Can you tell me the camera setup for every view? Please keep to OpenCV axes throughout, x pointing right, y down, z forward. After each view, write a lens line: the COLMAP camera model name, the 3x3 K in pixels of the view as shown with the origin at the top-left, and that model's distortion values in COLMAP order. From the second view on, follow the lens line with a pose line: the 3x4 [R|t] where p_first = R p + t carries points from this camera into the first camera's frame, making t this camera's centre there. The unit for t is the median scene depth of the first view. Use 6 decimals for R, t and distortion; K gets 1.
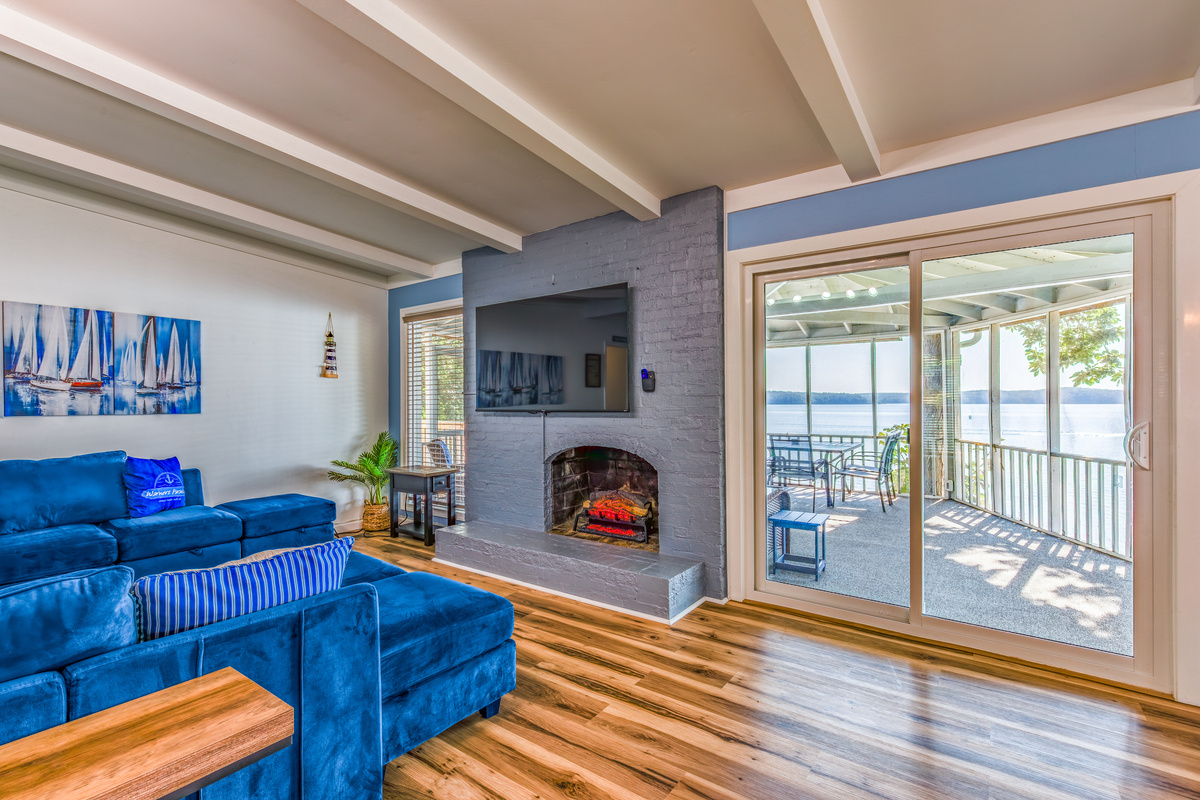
lens RADIAL K [[547.6, 0, 604.7], [0, 547.6, 397.1], [0, 0, 1]] dist [0.001774, -0.001199]
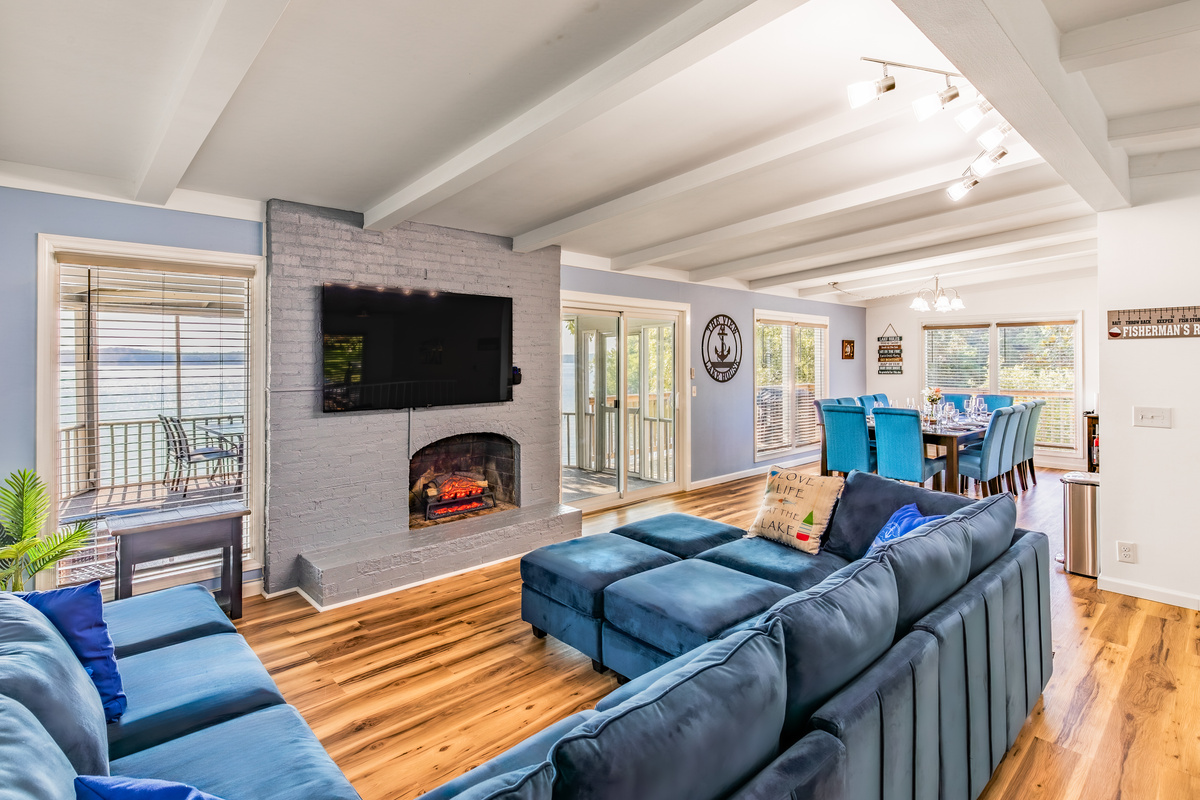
lens RADIAL K [[581.4, 0, 604.3], [0, 581.4, 365.1], [0, 0, 1]] dist [0.010265, -0.004813]
pose [[0.181462, -0.000174, 0.983398, -1.125958], [-0.005253, 0.999986, 0.001146, -0.053087], [-0.983384, -0.005373, 0.181458, 0.502974]]
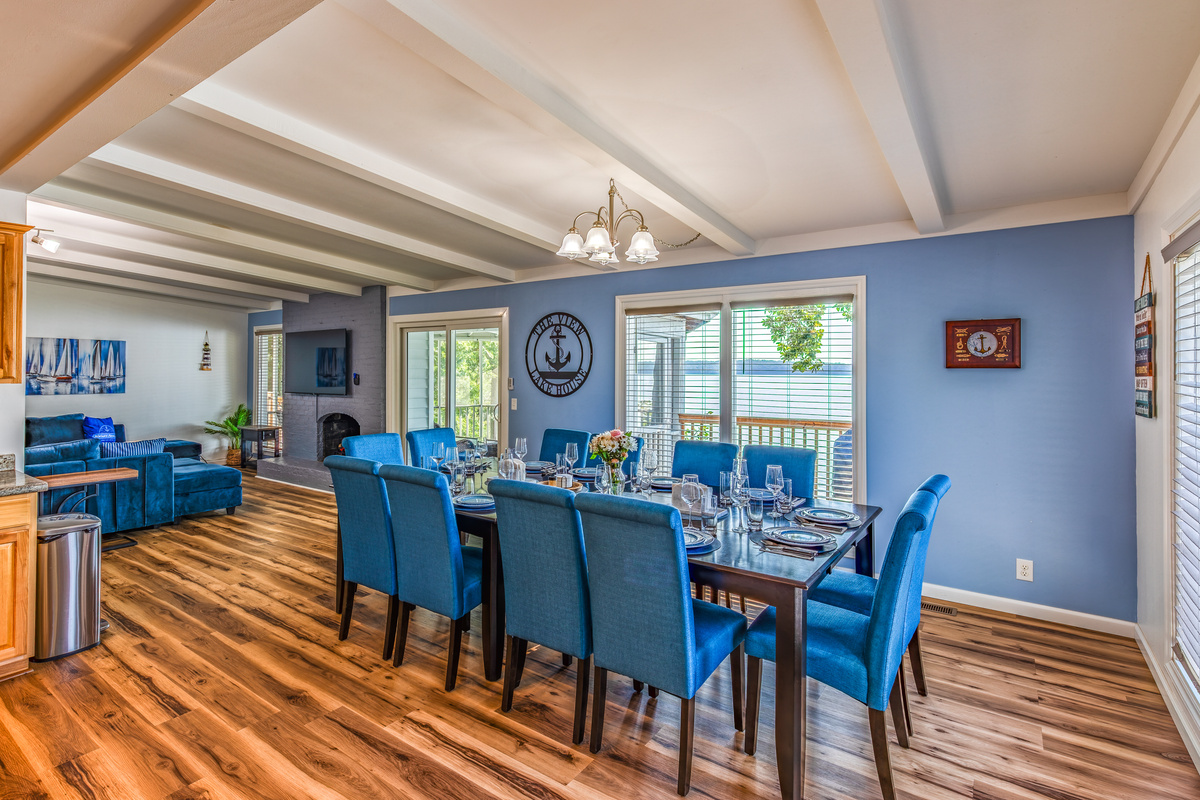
lens RADIAL K [[581.4, 0, 569.3], [0, 581.4, 361.3], [0, 0, 1]] dist [0.010265, -0.004813]
pose [[0.999951, 0.009497, 0.002691, 0.761075], [-0.009473, 0.999915, -0.008928, -0.076086], [-0.002776, 0.008902, 0.999957, -0.980634]]
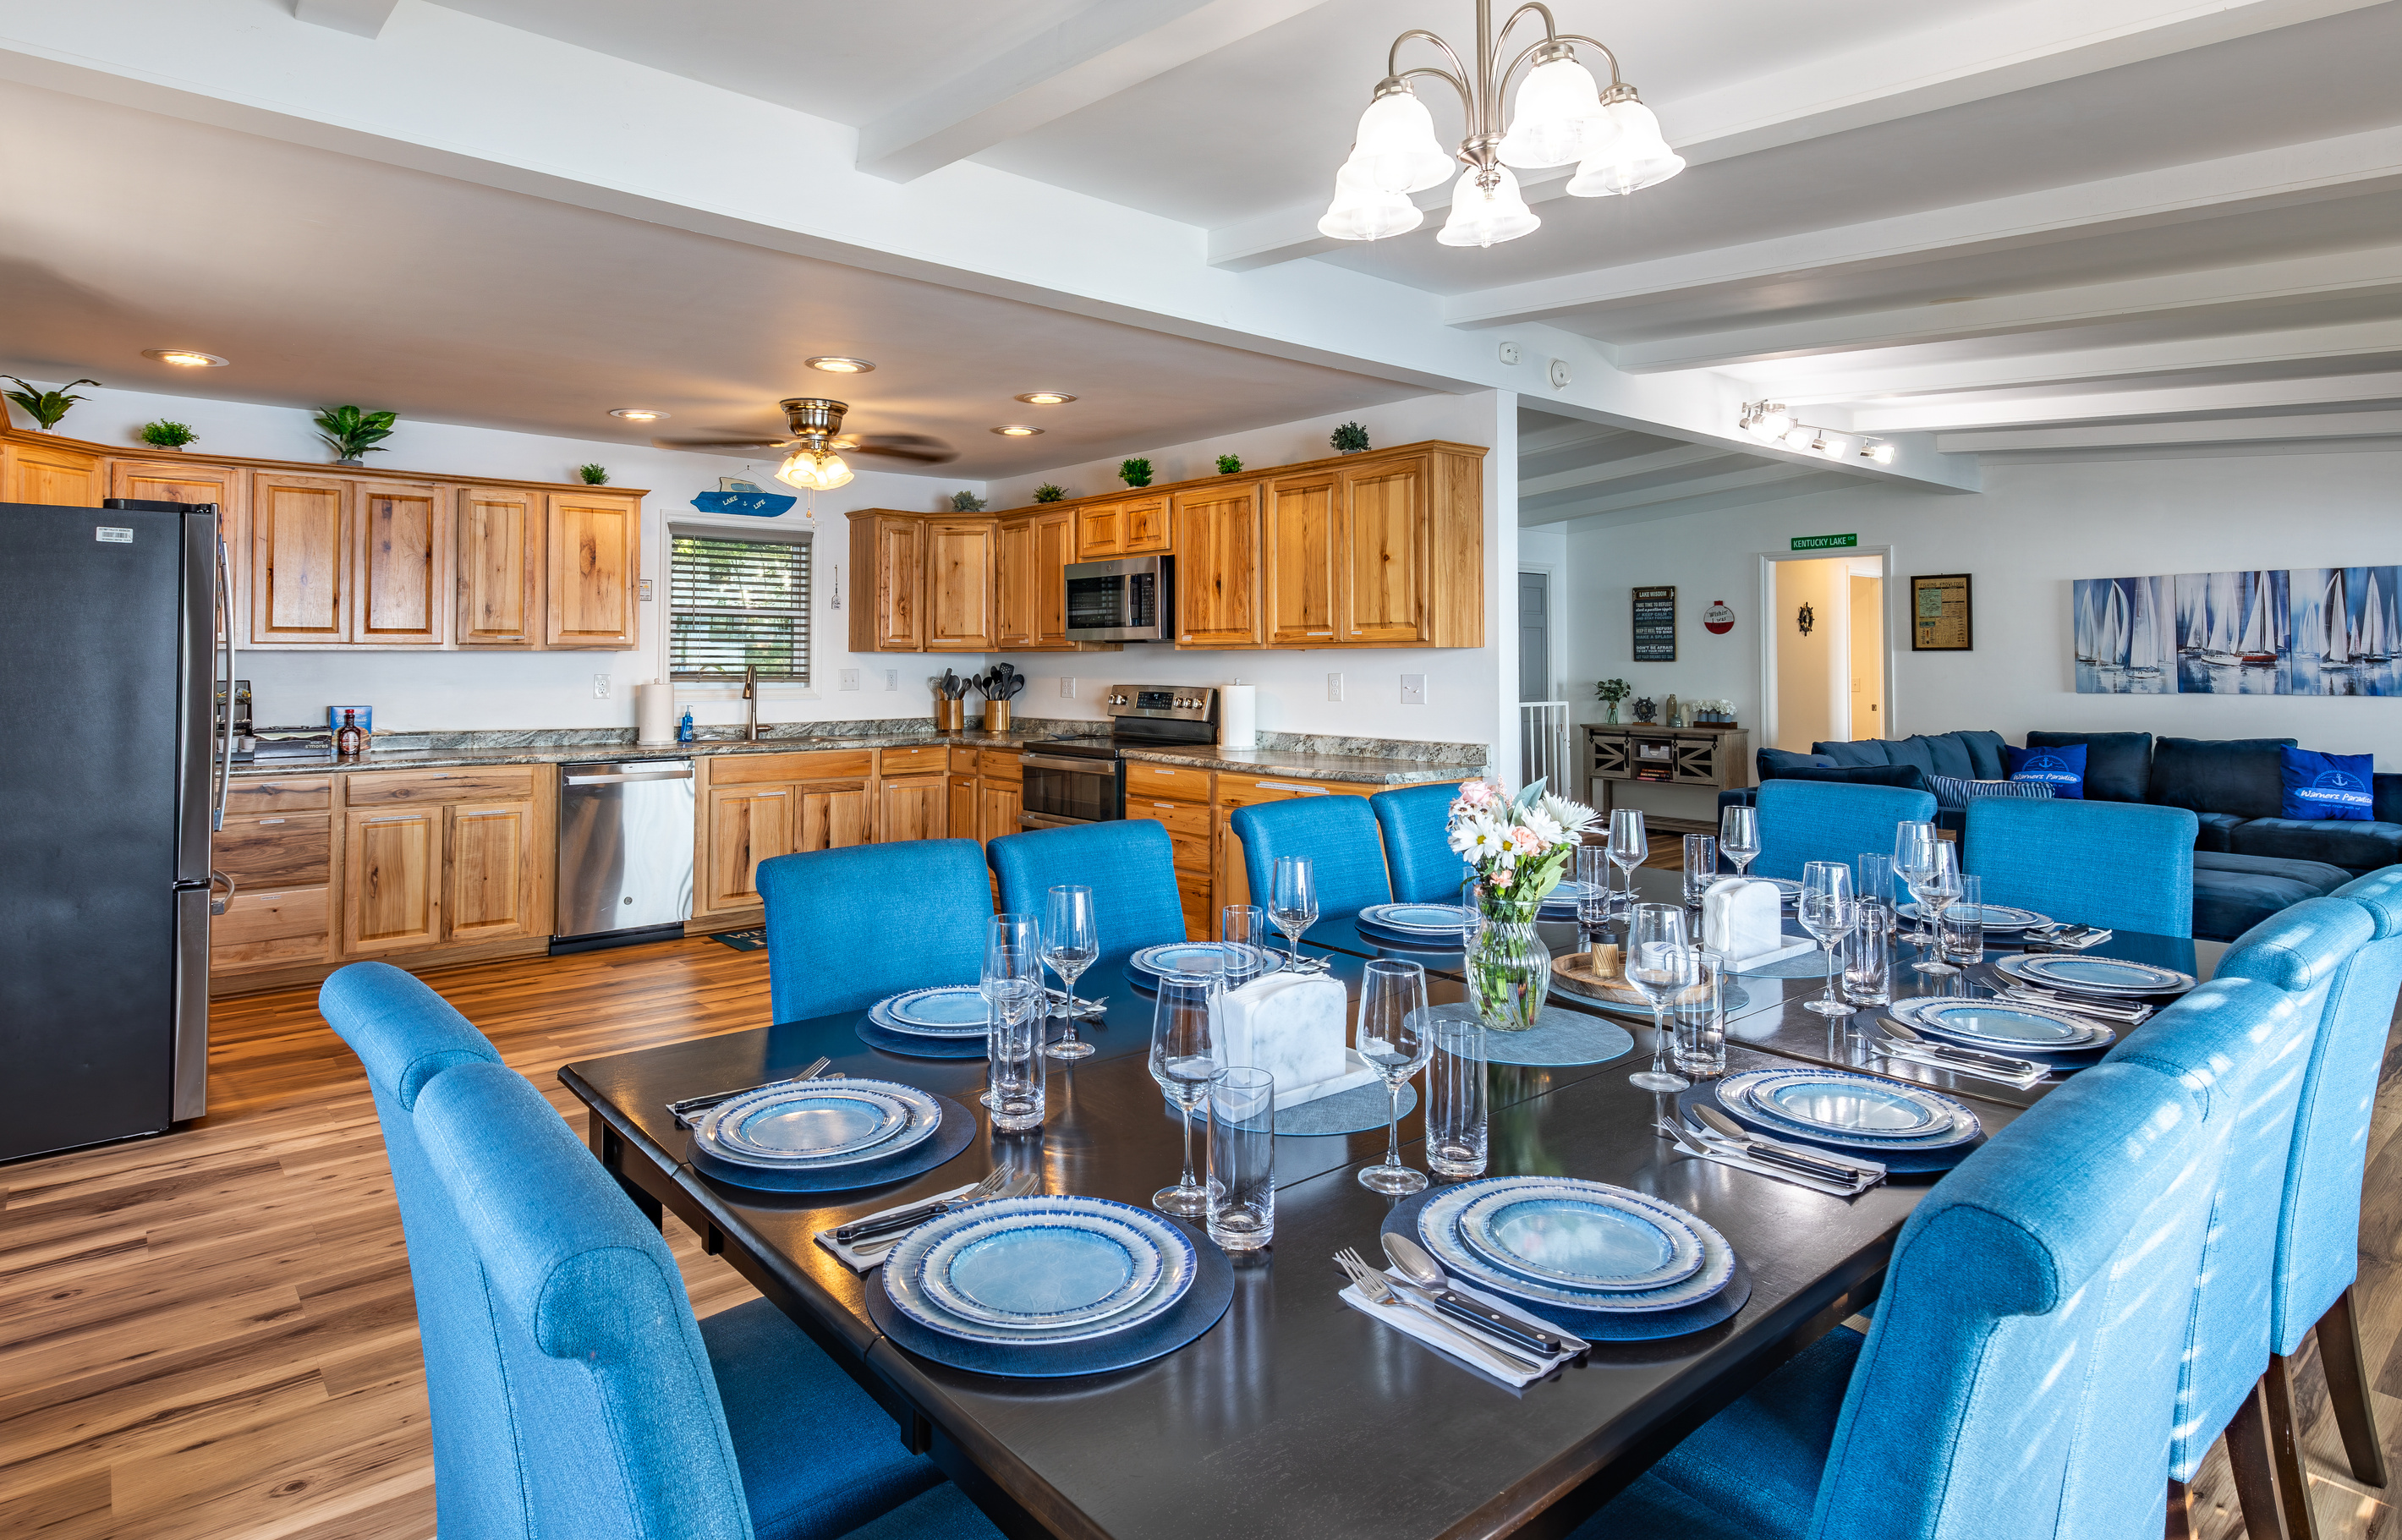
lens RADIAL K [[1295.3, 0, 1177.6], [0, 1295.3, 610.6], [0, 0, 1]] dist [-0.001681, 0.000287]
pose [[-0.228957, -0.032202, -0.972904, 1.356774], [0.010197, 0.999318, -0.035476, -0.041233], [0.973383, -0.018043, -0.228472, -0.182744]]
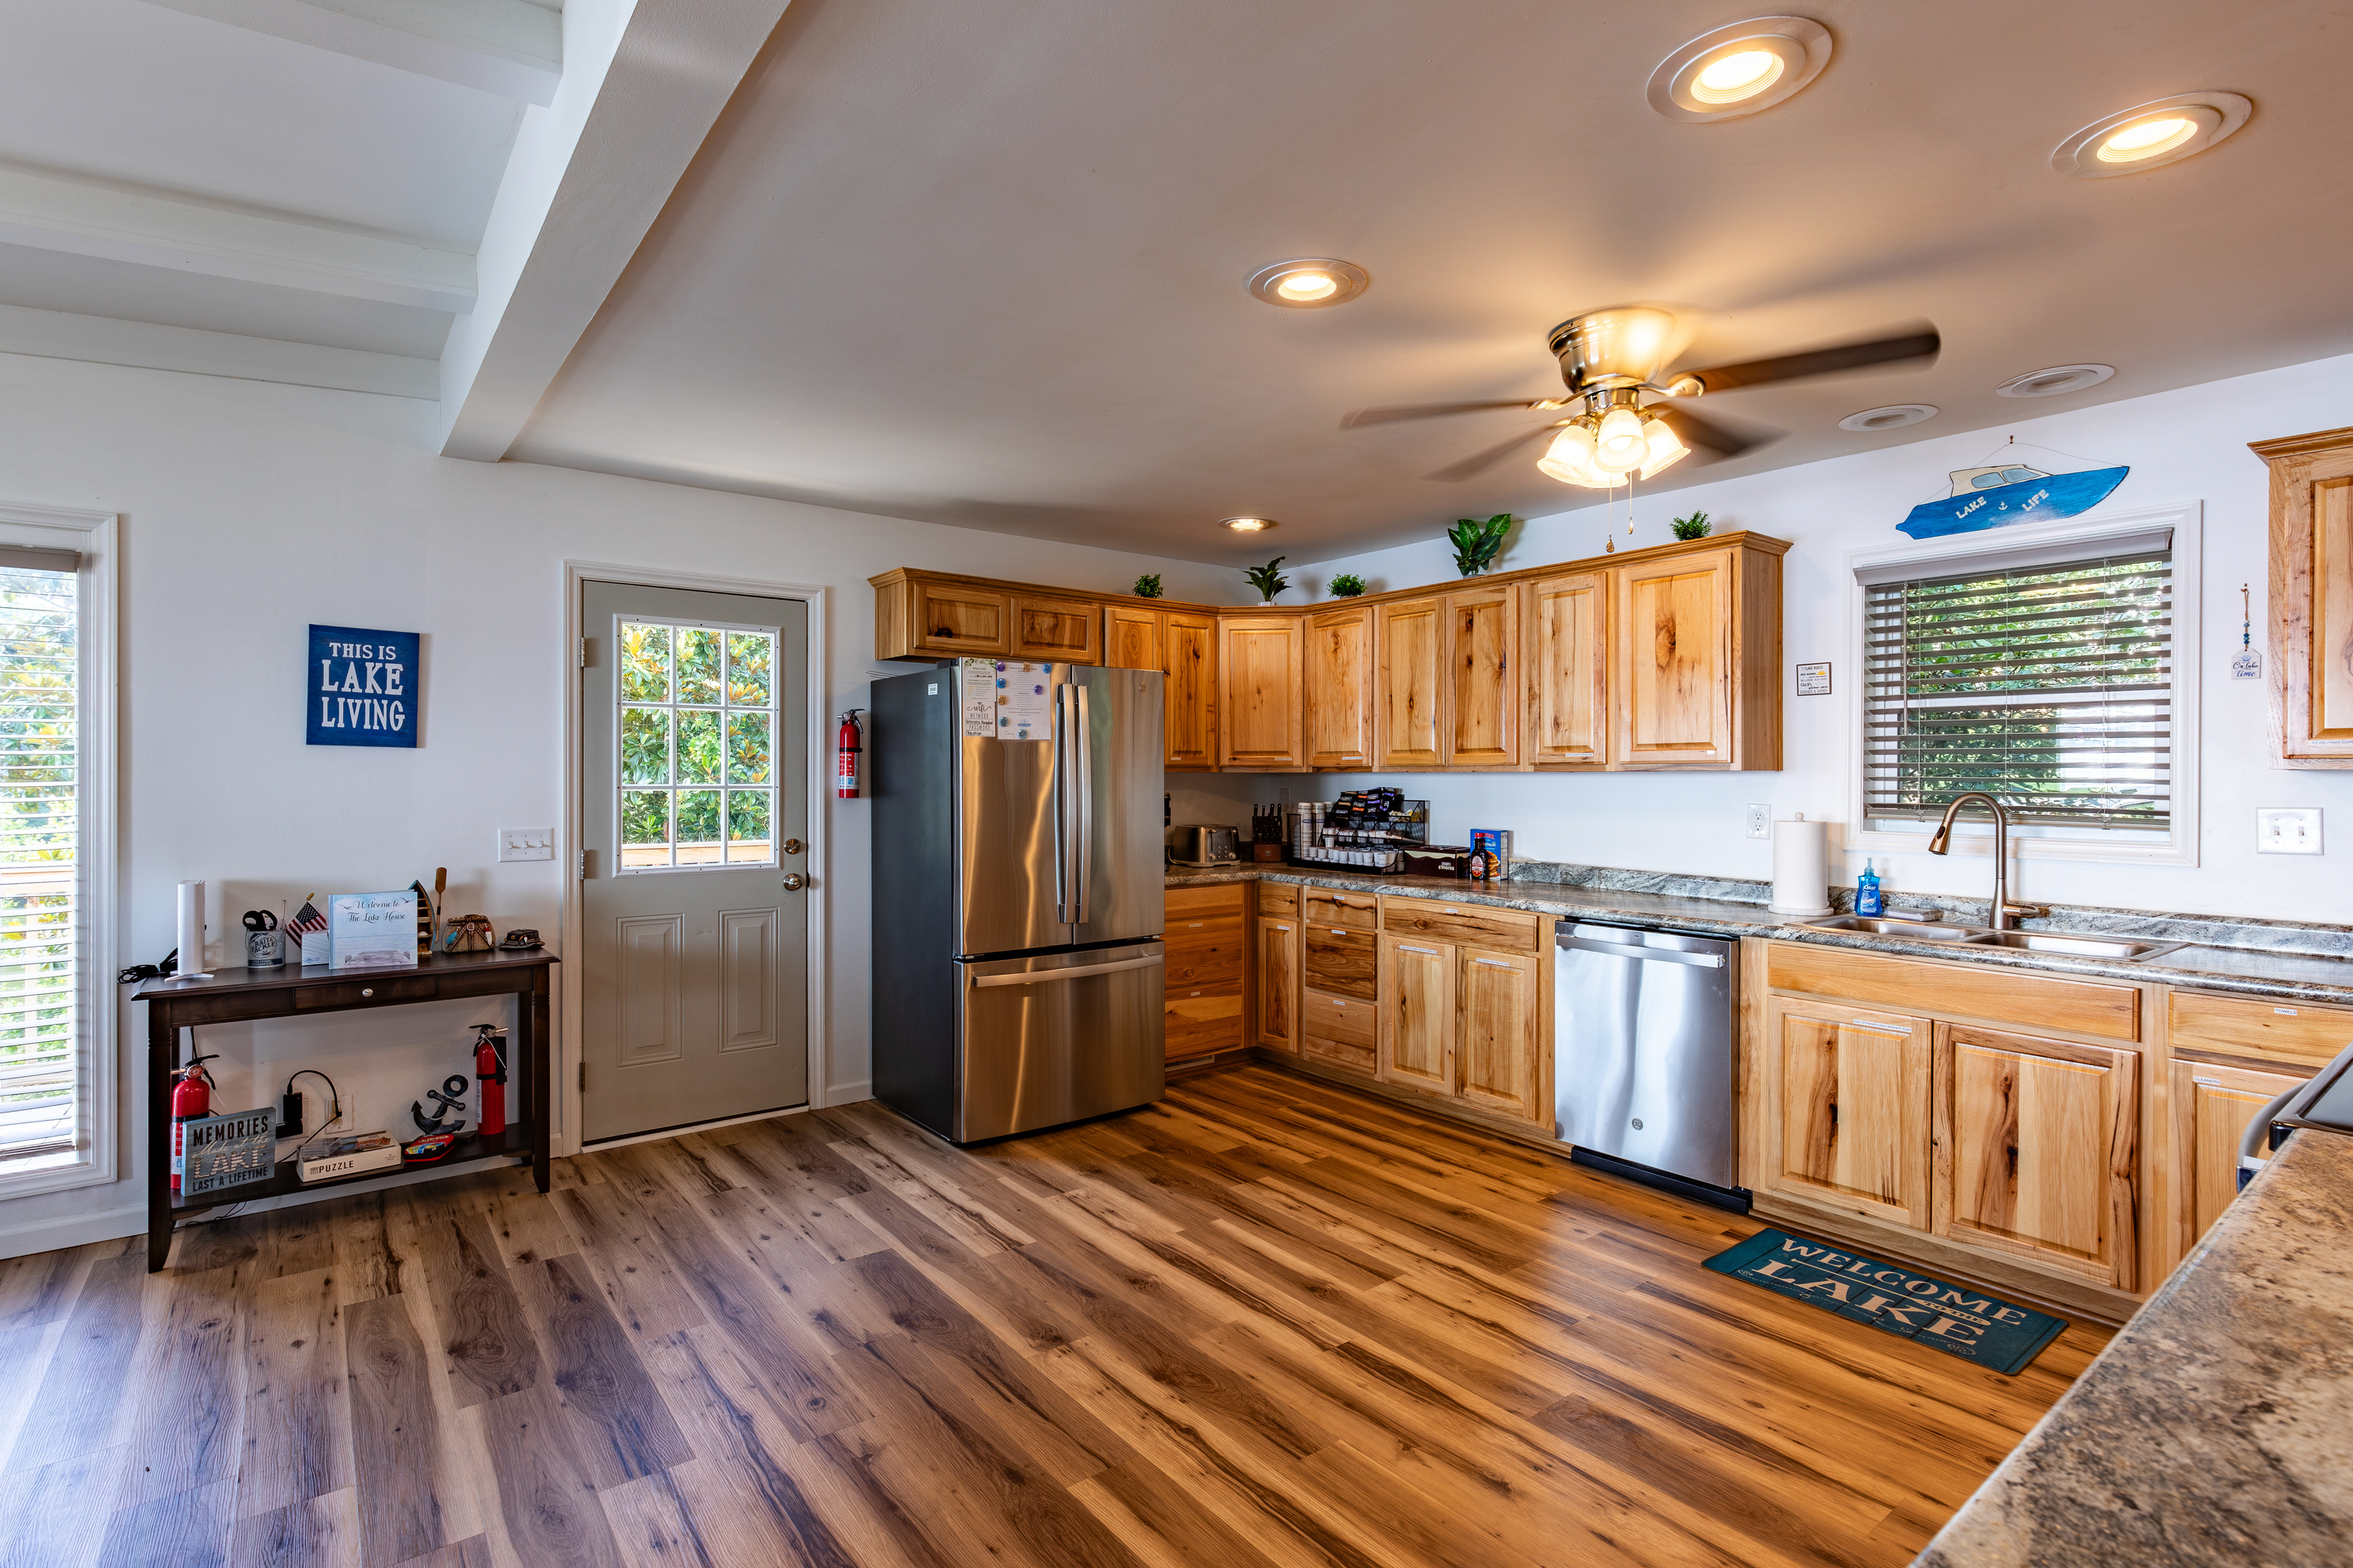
lens RADIAL K [[1139.9, 0, 1163.9], [0, 1139.9, 777.0], [0, 0, 1]] dist [0.010265, -0.004813]
pose [[-0.959378, 0.002088, 0.282116, 0.142028], [-0.000215, 0.999967, -0.008132, -0.041895], [-0.282123, -0.007863, -0.959346, -0.140395]]
